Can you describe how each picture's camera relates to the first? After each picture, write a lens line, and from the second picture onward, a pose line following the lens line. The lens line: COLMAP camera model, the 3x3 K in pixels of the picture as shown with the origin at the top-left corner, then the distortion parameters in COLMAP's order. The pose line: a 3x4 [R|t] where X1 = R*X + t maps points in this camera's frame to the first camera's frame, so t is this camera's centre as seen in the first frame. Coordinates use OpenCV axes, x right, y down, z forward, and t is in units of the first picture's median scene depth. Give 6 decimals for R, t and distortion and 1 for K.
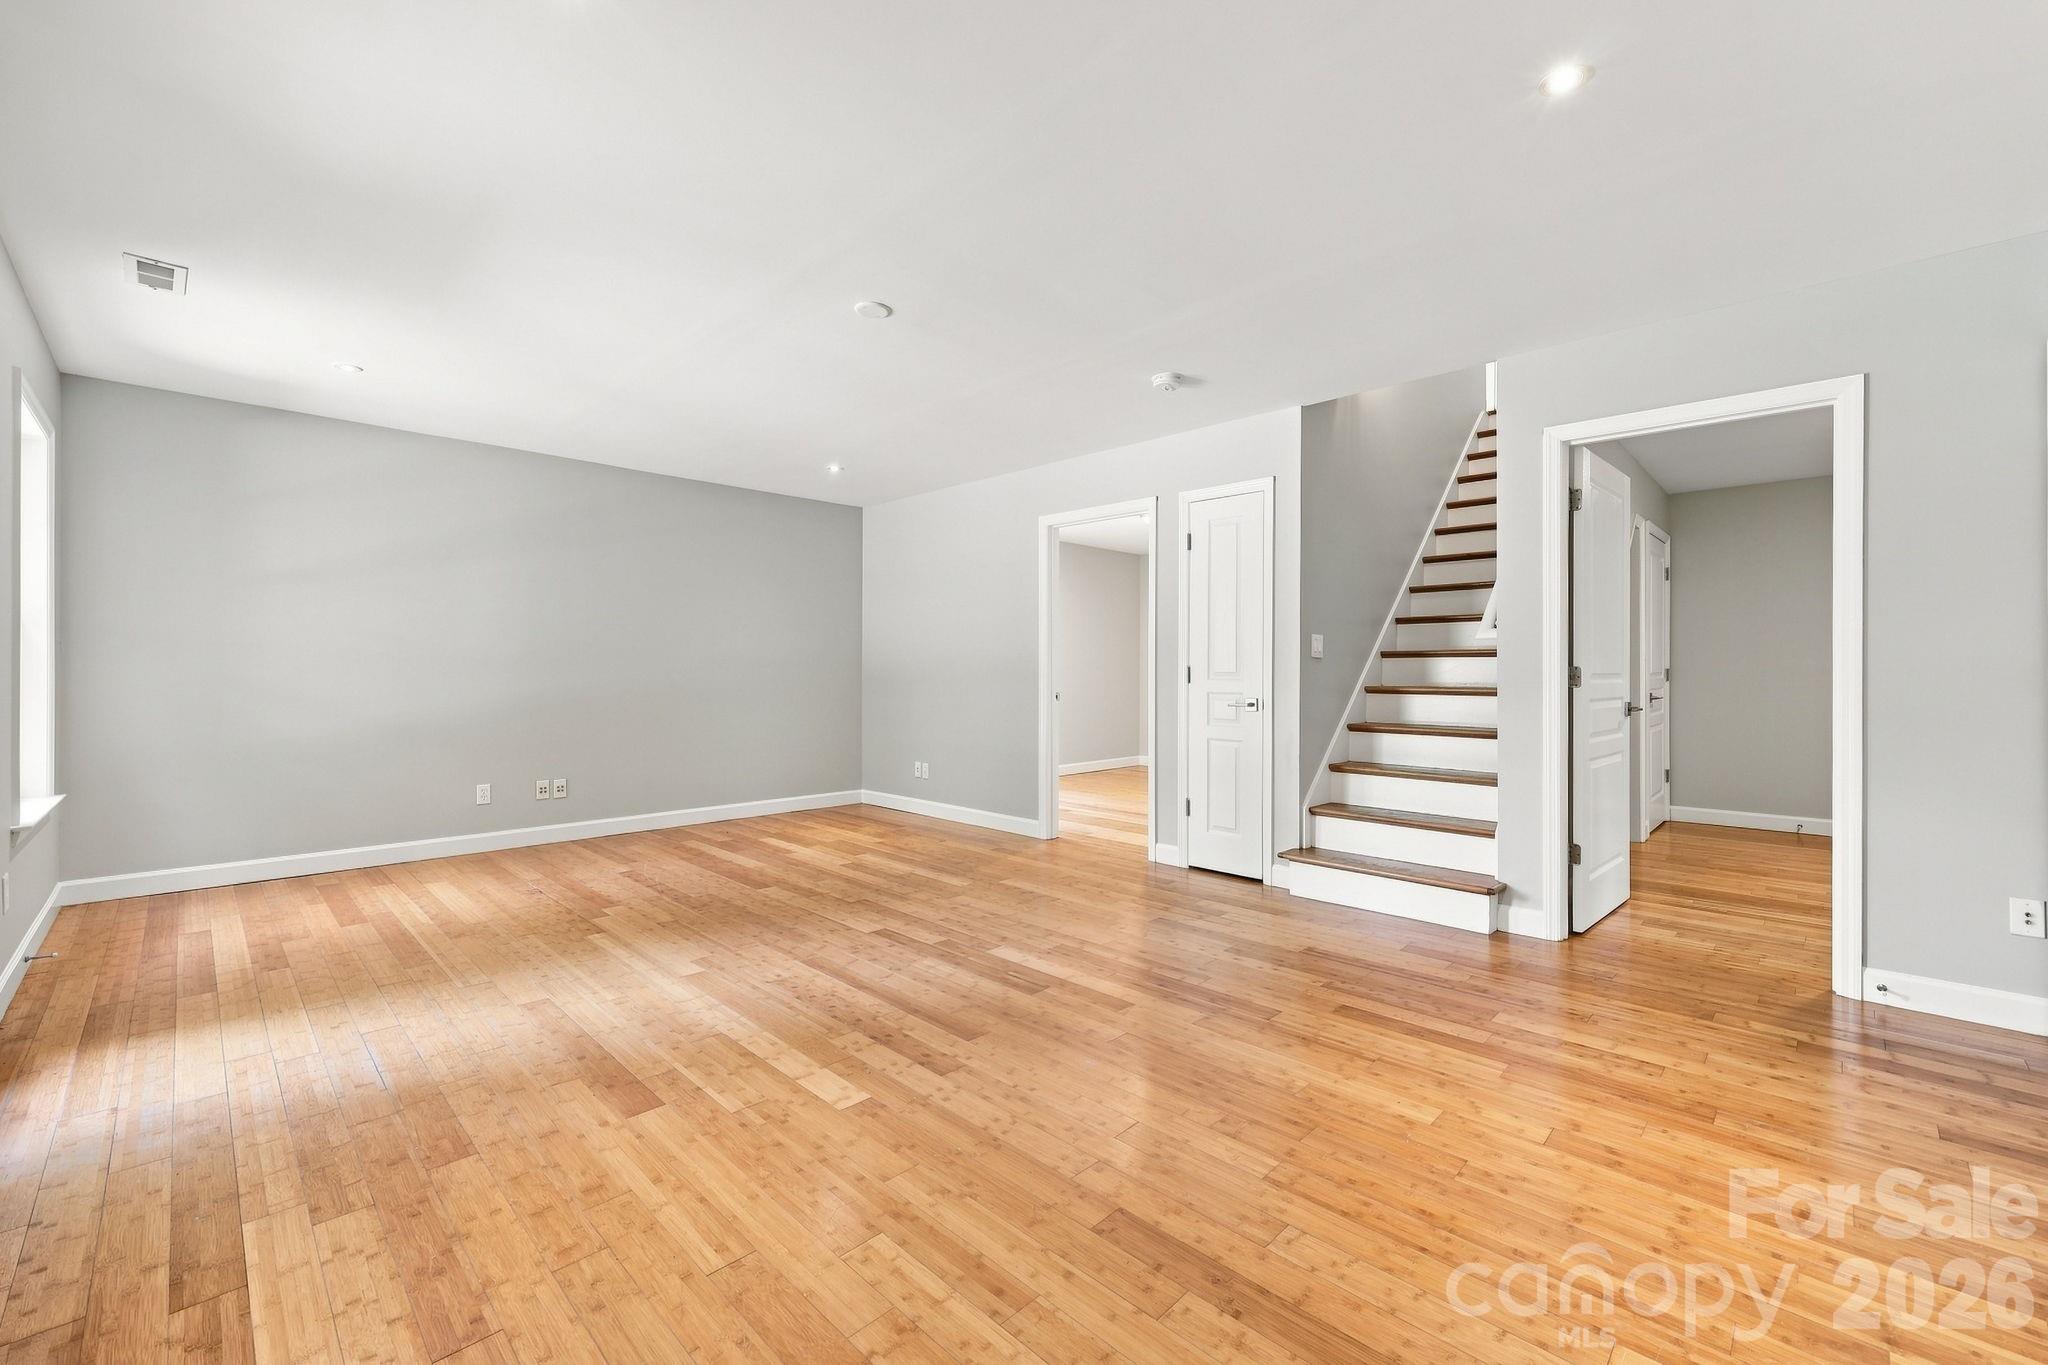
lens RADIAL K [[825.8, 0, 1021.1], [0, 825.8, 672.4], [0, 0, 1]] dist [0.001586, 0.000038]
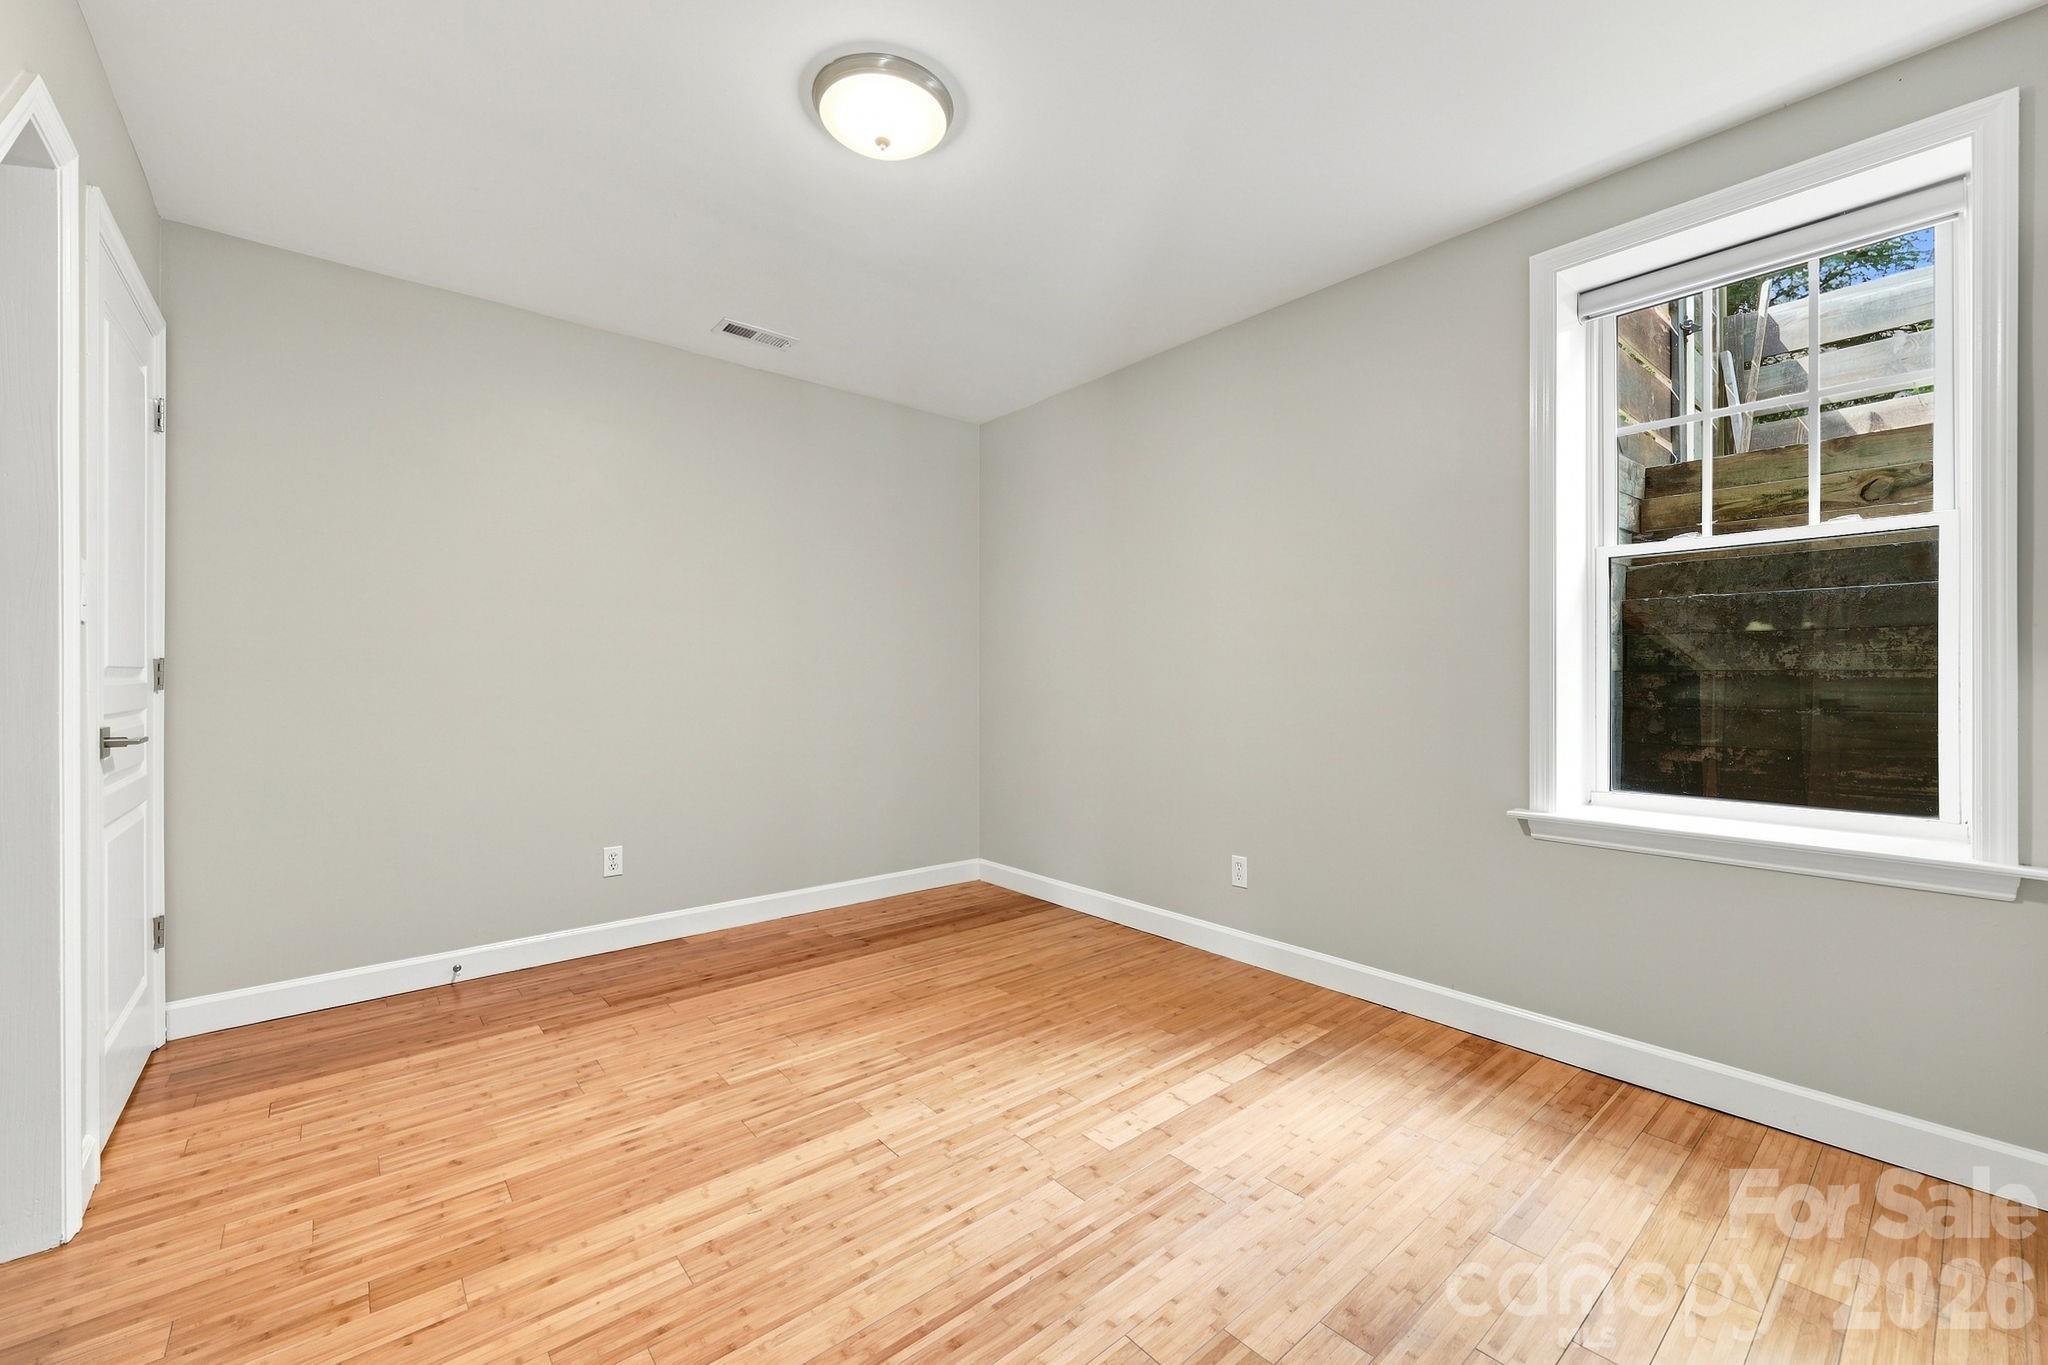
lens RADIAL K [[825.8, 0, 1025.7], [0, 825.8, 677.0], [0, 0, 1]] dist [0.001586, 0.000038]
pose [[0.091230, 0.000170, 0.995830, 0.701859], [0.001911, 0.999998, -0.000346, 0.007920], [-0.995828, 0.001935, 0.091229, 0.907992]]
